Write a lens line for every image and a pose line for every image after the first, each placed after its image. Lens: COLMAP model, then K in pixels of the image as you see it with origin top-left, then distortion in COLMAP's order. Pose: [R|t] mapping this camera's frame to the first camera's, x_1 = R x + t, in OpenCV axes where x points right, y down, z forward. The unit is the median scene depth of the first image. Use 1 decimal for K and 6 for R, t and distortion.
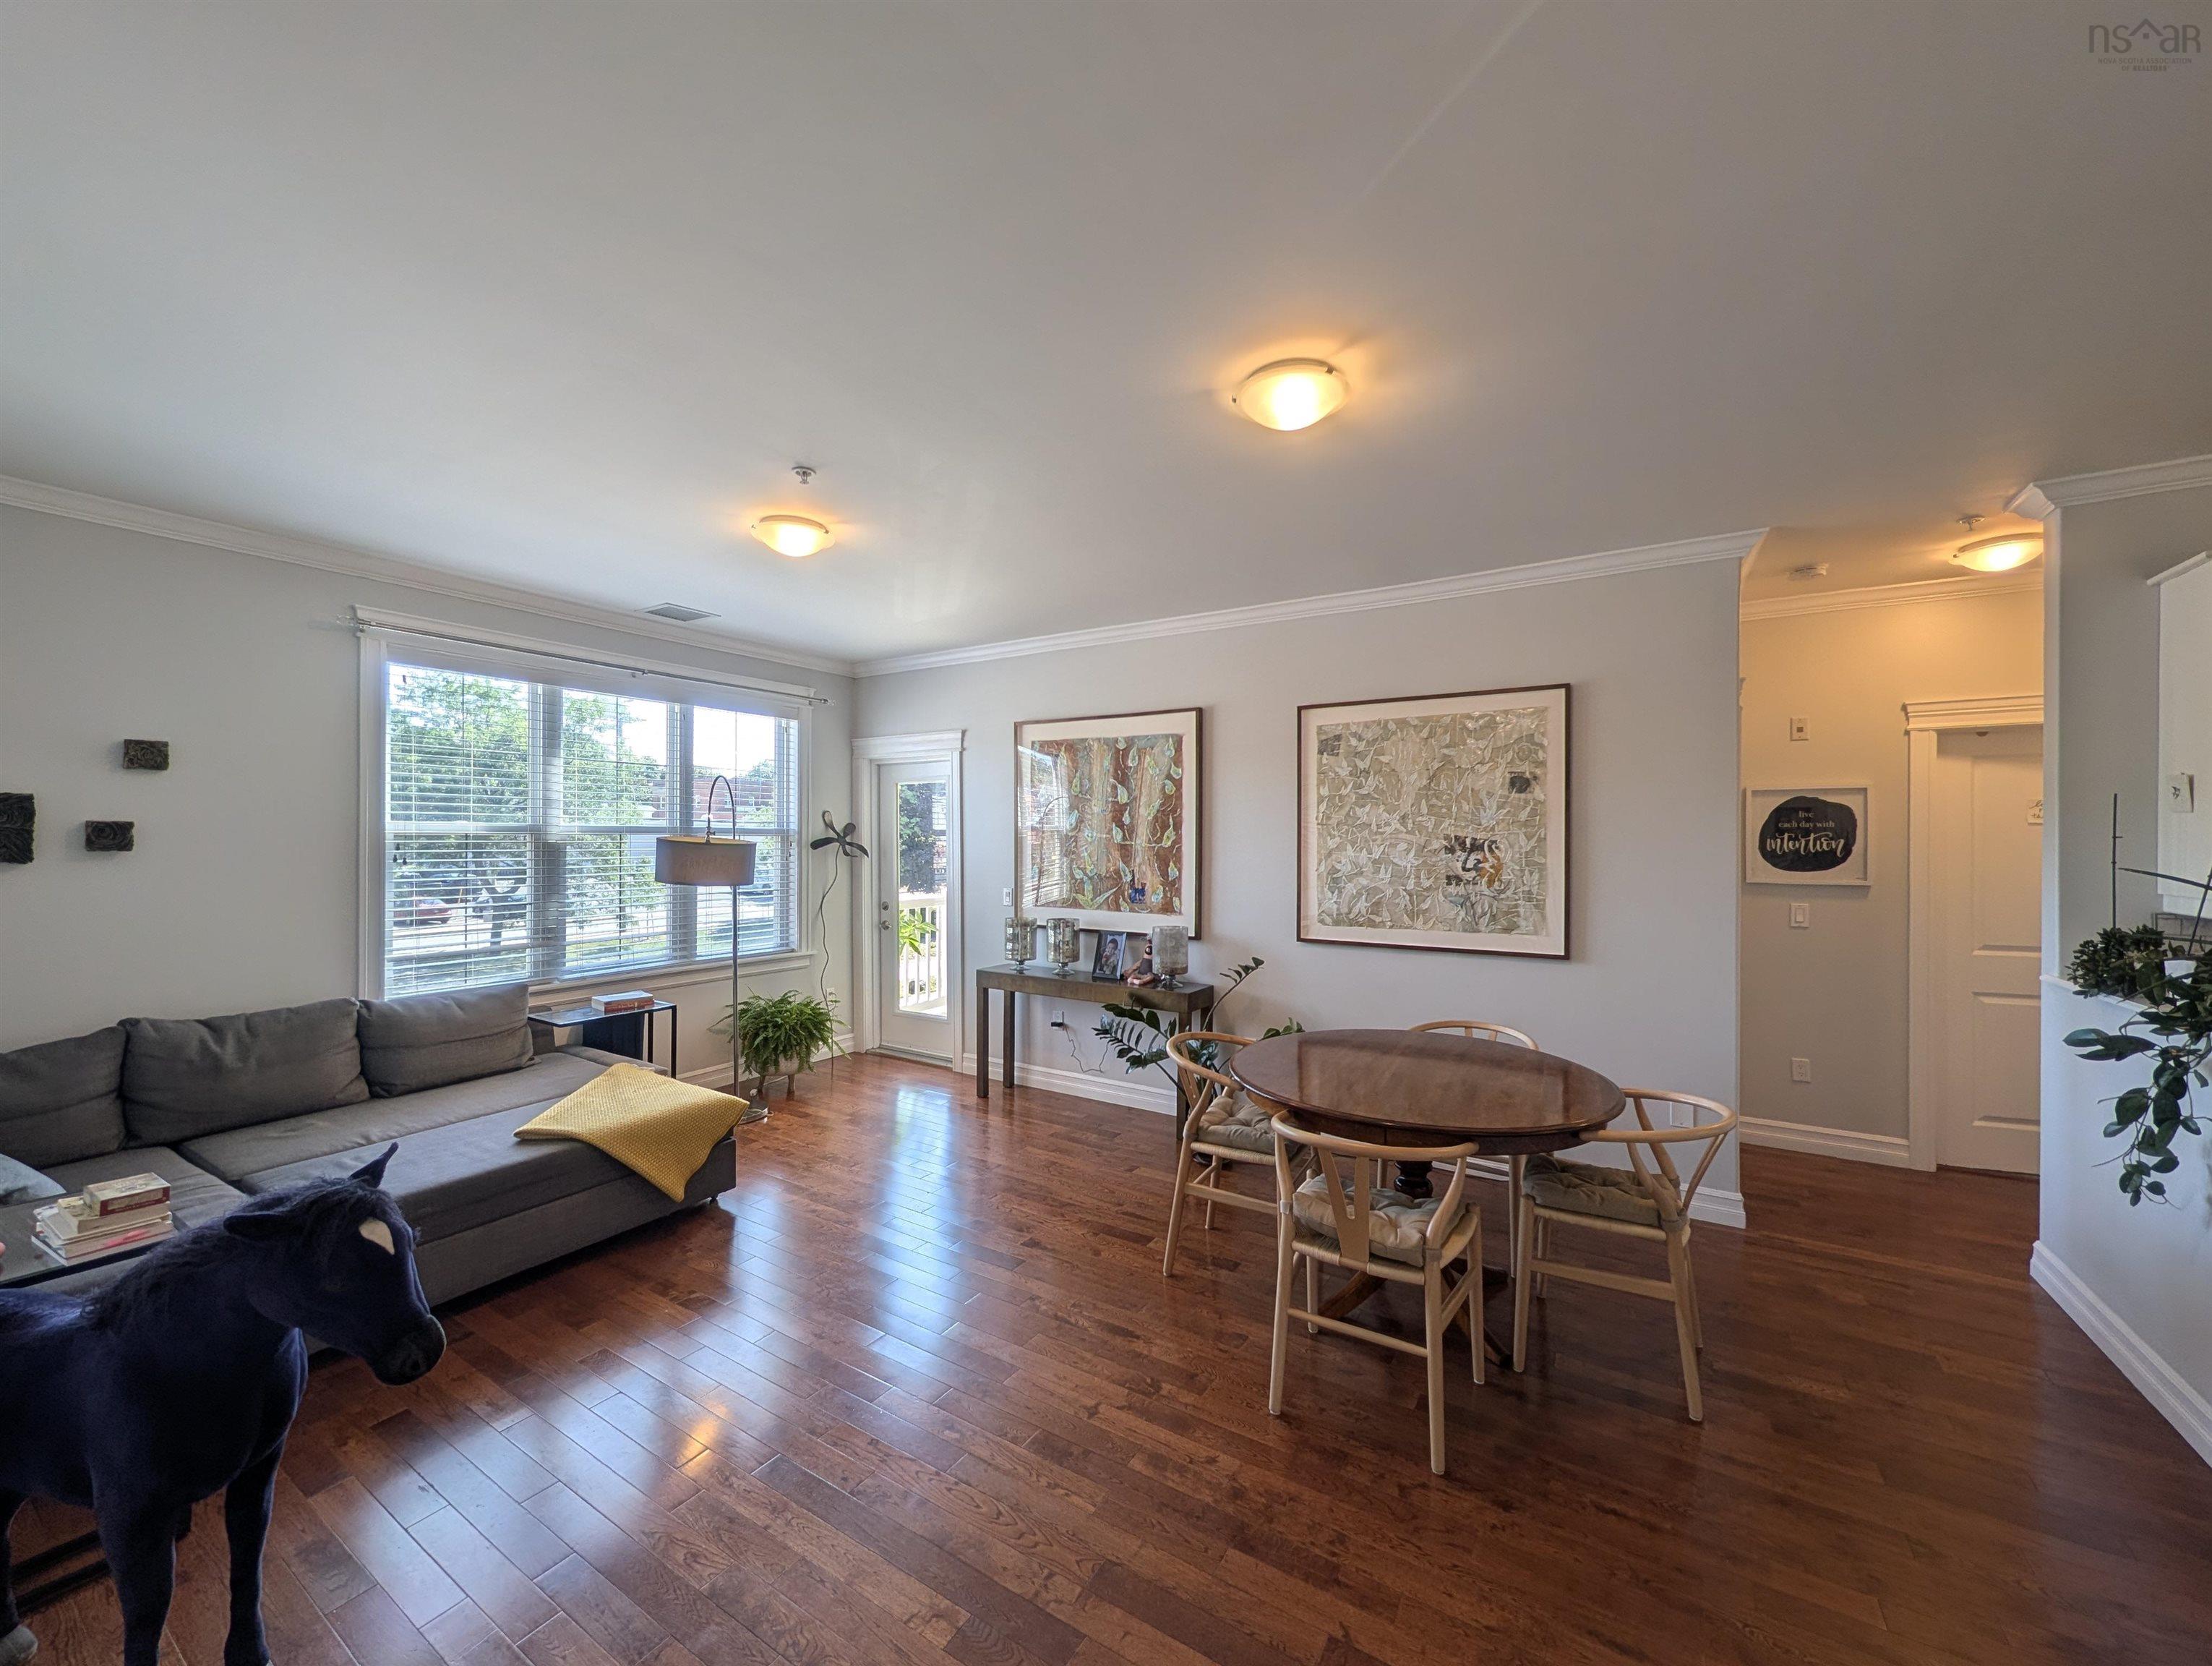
lens RADIAL K [[850.3, 0, 1107.8], [0, 850.3, 842.8], [0, 0, 1]] dist [-0.001780, 0.001580]
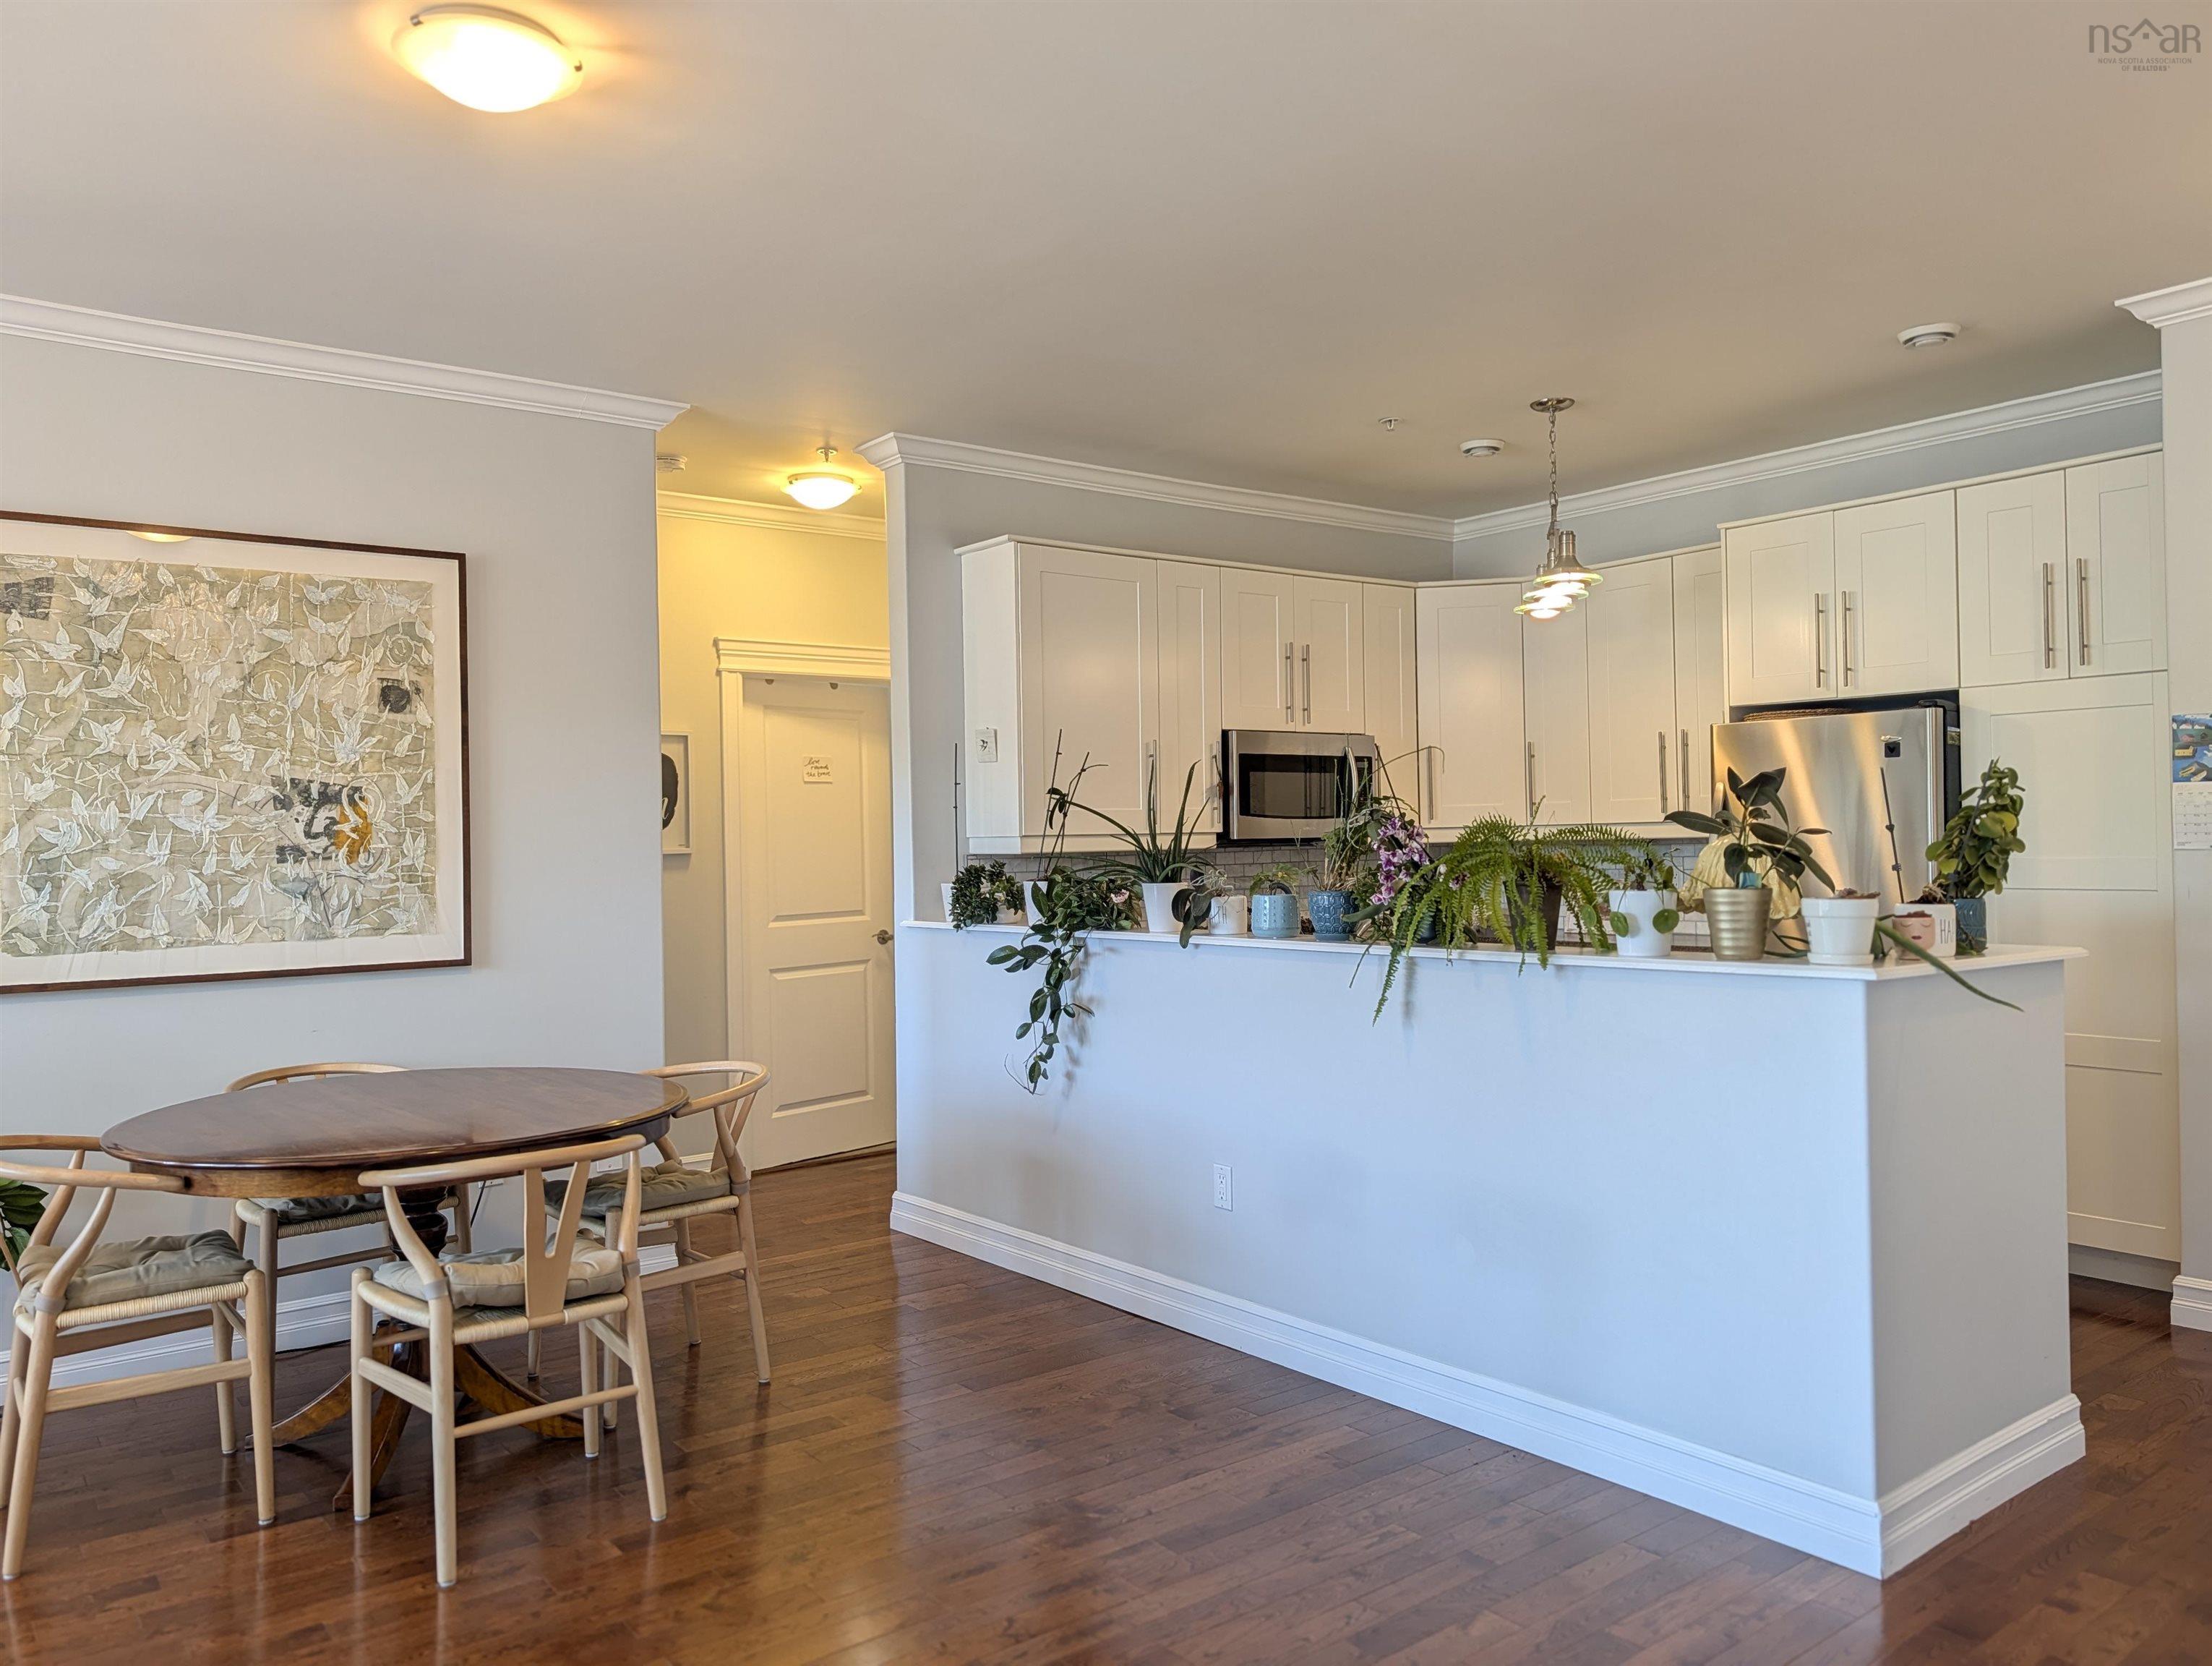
lens RADIAL K [[1585.8, 0, 1091.6], [0, 1585.8, 826.8], [0, 0, 1]] dist [0.028233, -0.030229]
pose [[0.356510, -0.001442, 0.934290, -0.440792], [0.022030, 0.999734, -0.006863, 0.046251], [-0.934032, 0.023029, 0.356447, 0.087282]]
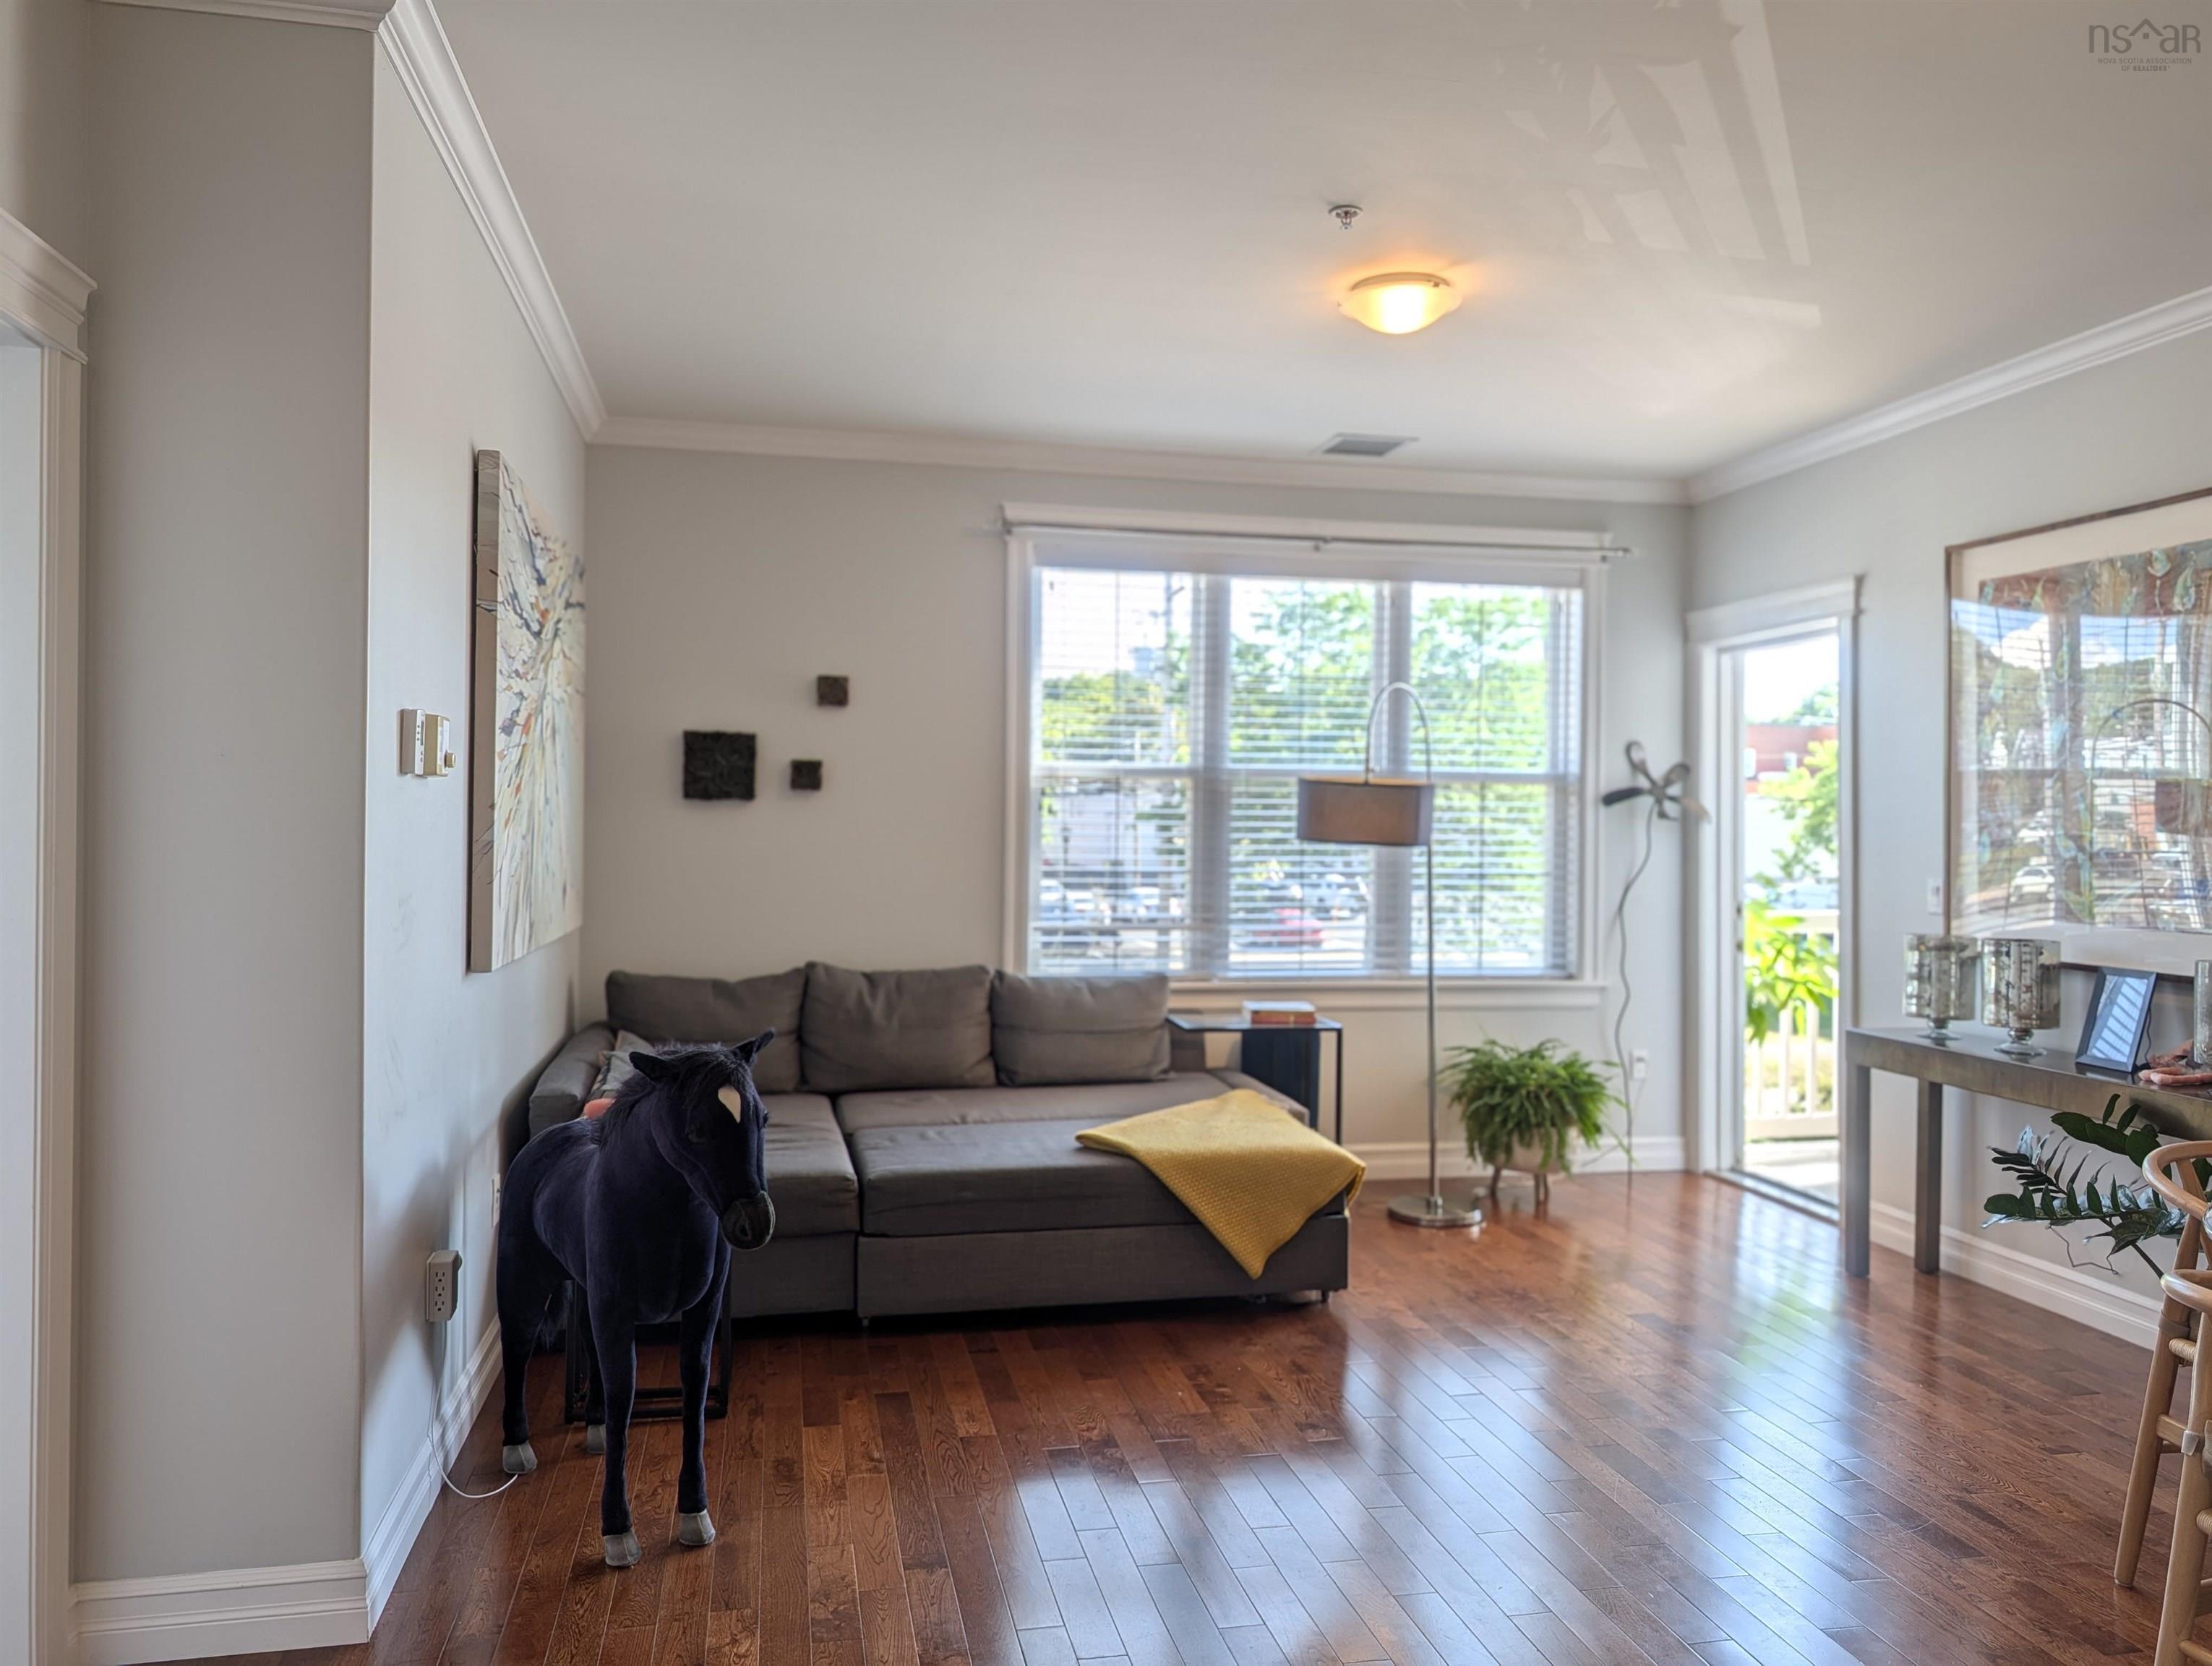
lens RADIAL K [[1585.8, 0, 1116.3], [0, 1585.8, 825.7], [0, 0, 1]] dist [0.028233, -0.030229]
pose [[0.693038, 0.003145, -0.720894, 0.316168], [-0.010681, 0.999926, -0.005906, 0.045943], [0.720821, 0.011793, 0.693020, -0.006681]]
